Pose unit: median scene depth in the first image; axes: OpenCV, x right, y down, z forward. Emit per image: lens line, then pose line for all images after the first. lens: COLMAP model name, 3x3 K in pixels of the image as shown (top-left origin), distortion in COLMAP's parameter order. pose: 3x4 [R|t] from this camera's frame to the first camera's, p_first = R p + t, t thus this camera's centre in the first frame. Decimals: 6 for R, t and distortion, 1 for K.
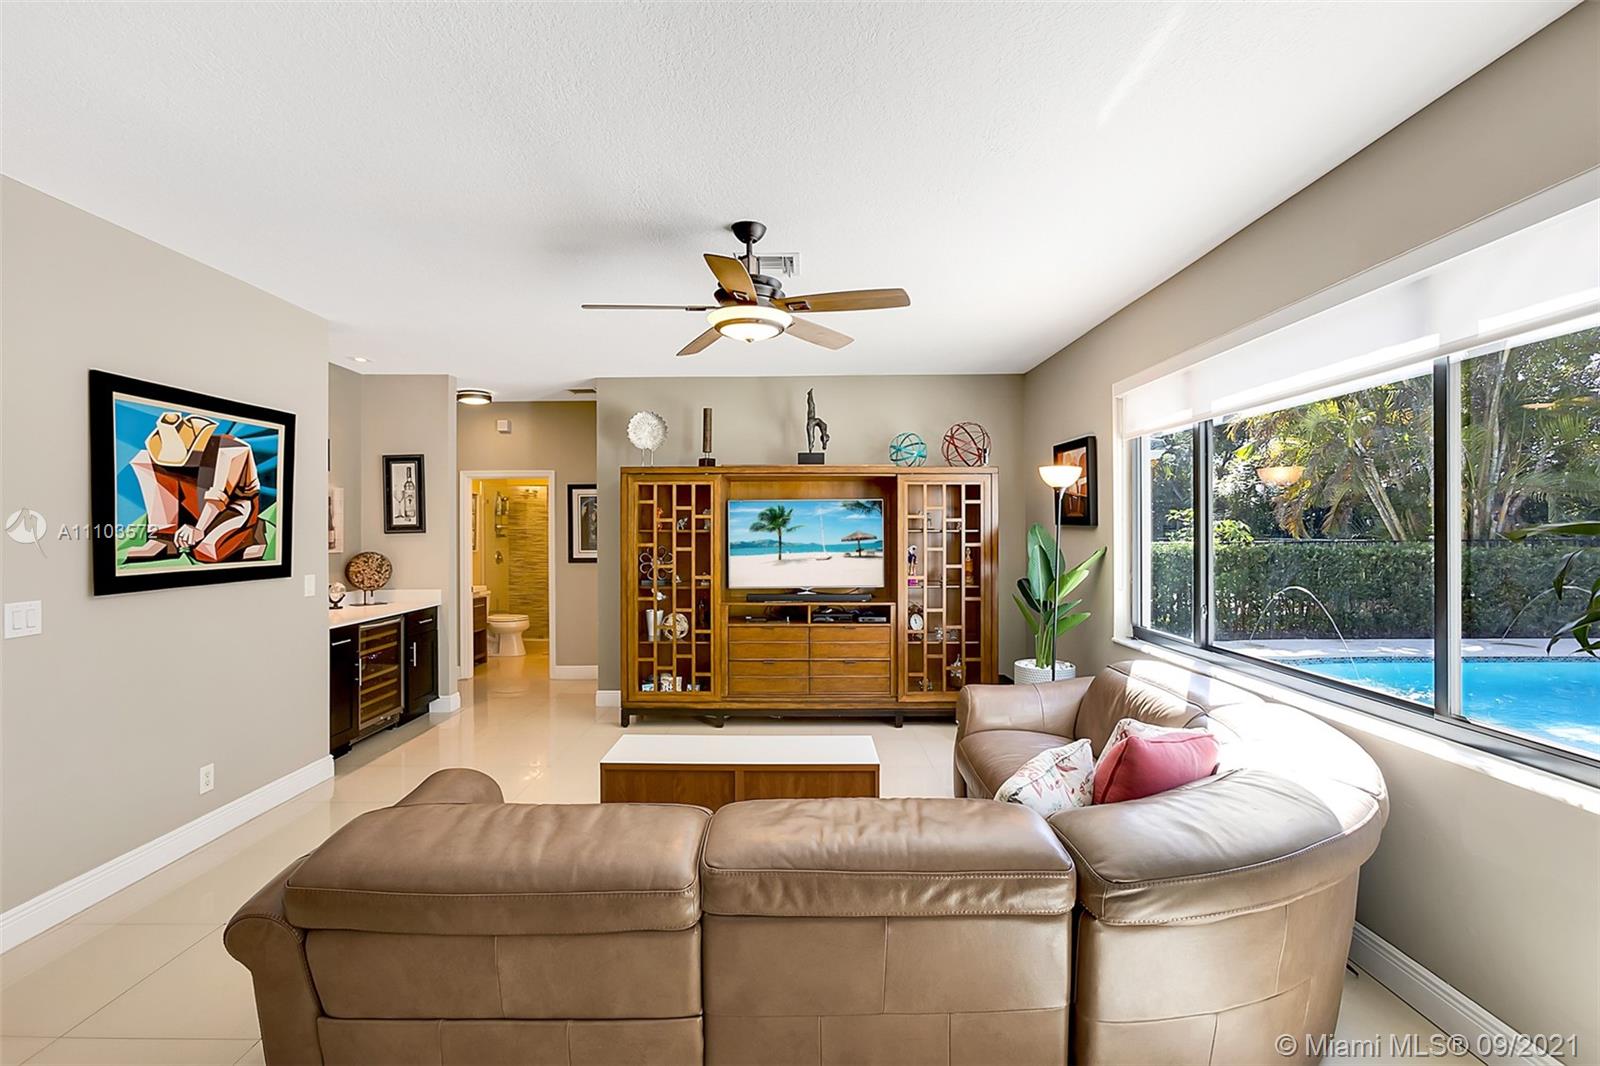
lens RADIAL K [[724.1, 0, 791.1], [0, 724.1, 521.4], [0, 0, 1]] dist [-0.019994, 0.009375]
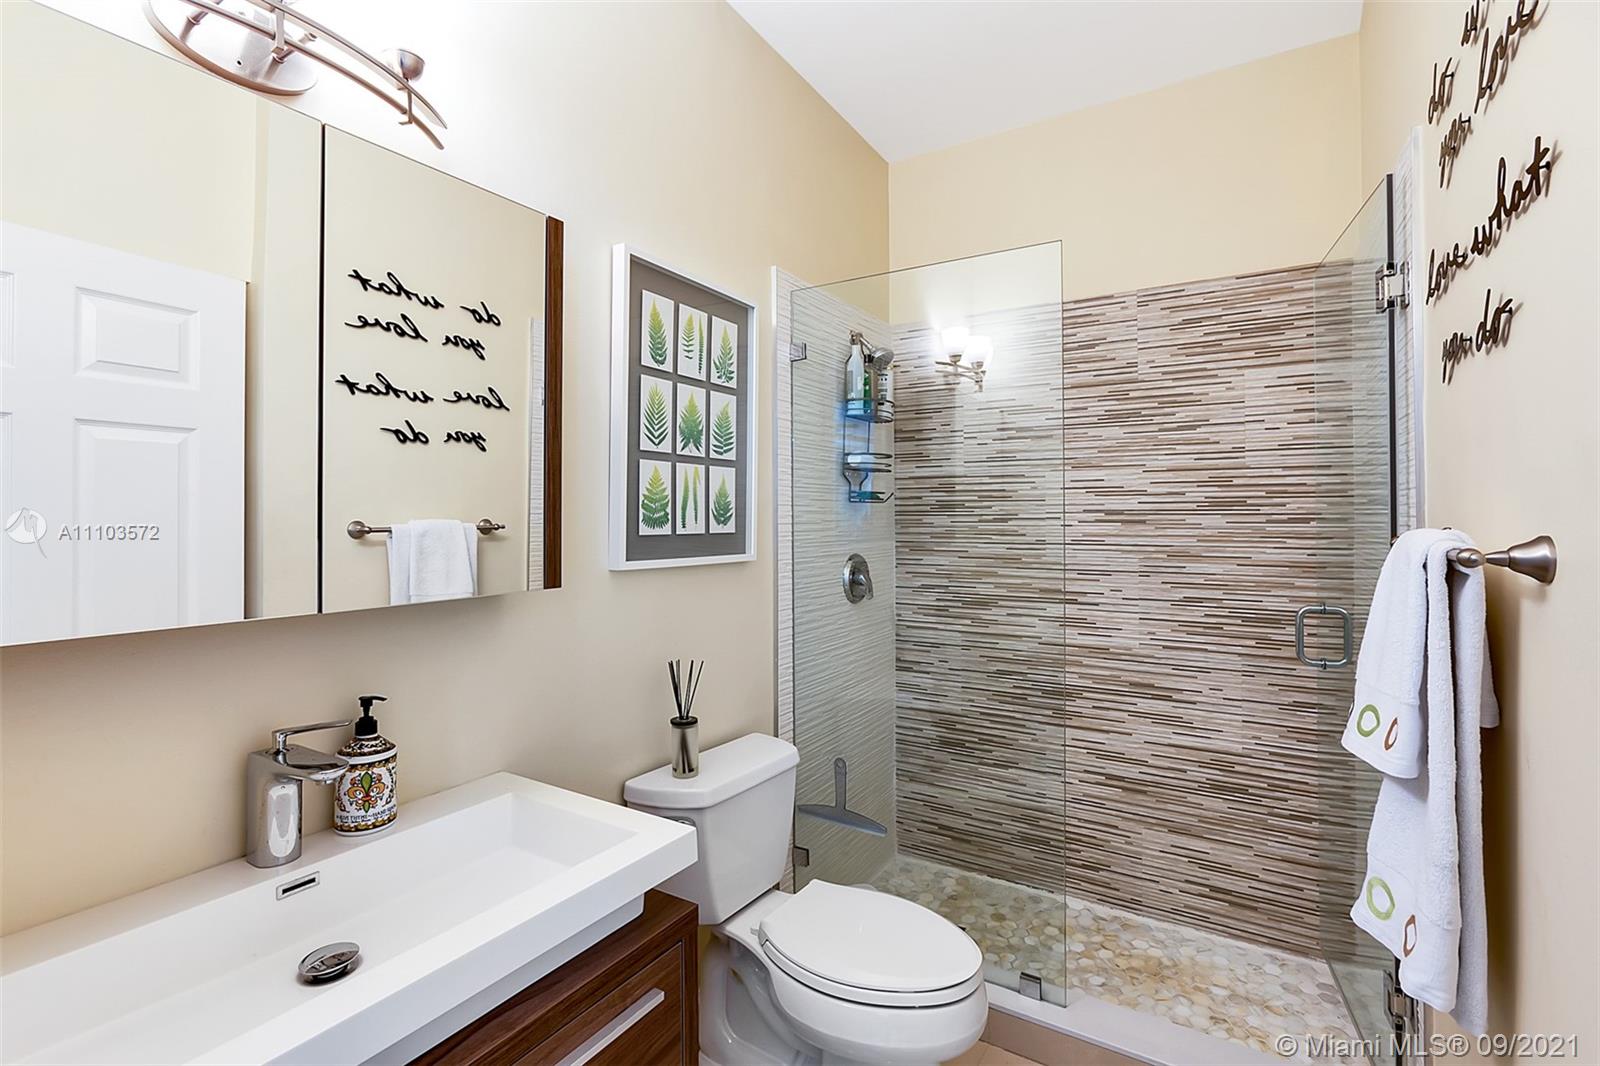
lens RADIAL K [[724.1, 0, 794.6], [0, 724.1, 524.6], [0, 0, 1]] dist [-0.019994, 0.009375]
pose [[0.847515, 0.006414, -0.530732, -0.495377], [0.005569, 0.999764, 0.020975, 0.042889], [0.530742, -0.020732, 0.847280, 1.335028]]
